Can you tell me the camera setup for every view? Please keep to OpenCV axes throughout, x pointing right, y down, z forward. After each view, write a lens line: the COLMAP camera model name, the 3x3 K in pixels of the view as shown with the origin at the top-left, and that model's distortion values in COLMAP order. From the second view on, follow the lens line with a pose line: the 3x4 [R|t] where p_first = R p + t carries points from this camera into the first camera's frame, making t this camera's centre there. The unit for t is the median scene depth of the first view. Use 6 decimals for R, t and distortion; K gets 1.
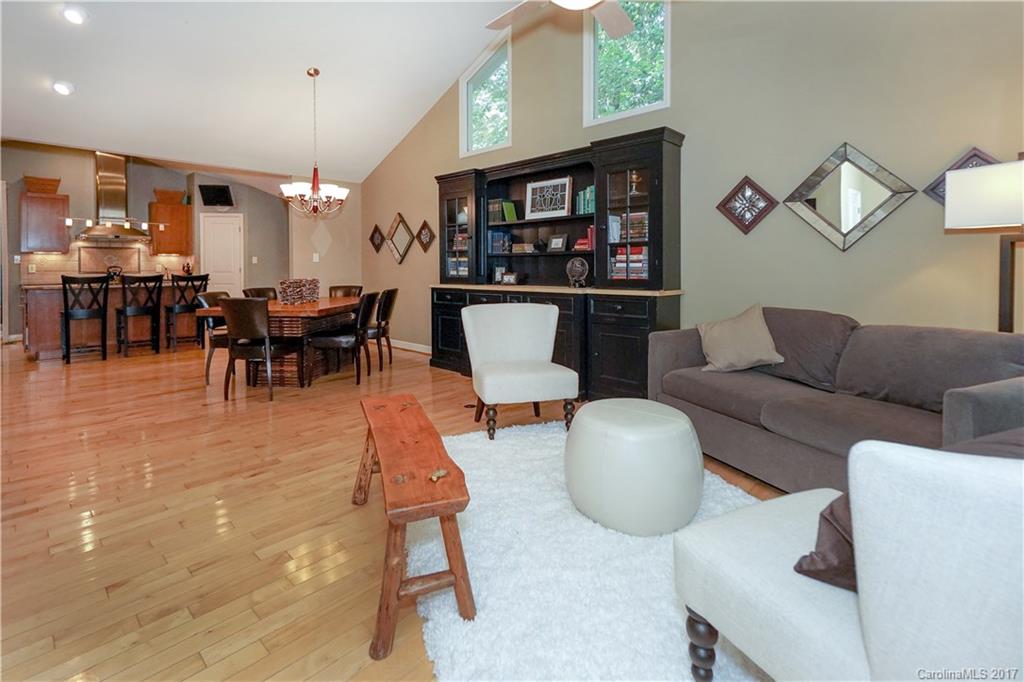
lens RADIAL K [[474.8, 0, 512.0], [0, 474.8, 341.0], [0, 0, 1]] dist [-0.000081, -0.000053]
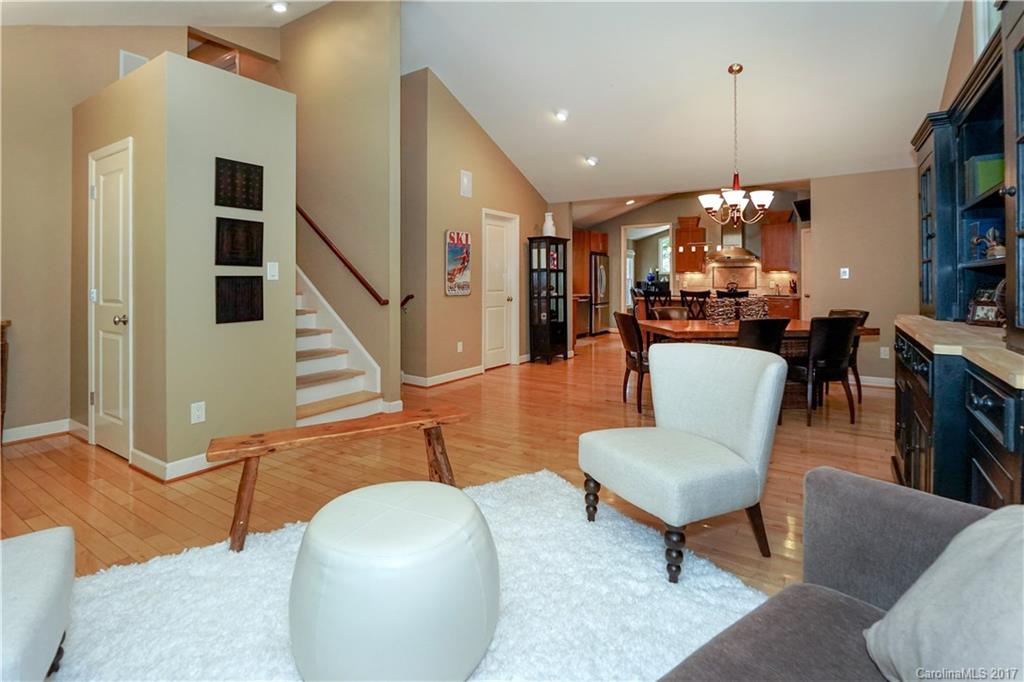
lens RADIAL K [[474.8, 0, 512.0], [0, 474.8, 341.0], [0, 0, 1]] dist [-0.000081, -0.000053]
pose [[0.165174, 0.122498, -0.978628, 0.294004], [-0.153002, 0.983427, 0.097275, -0.055614], [0.974324, 0.133664, 0.181179, 0.329609]]
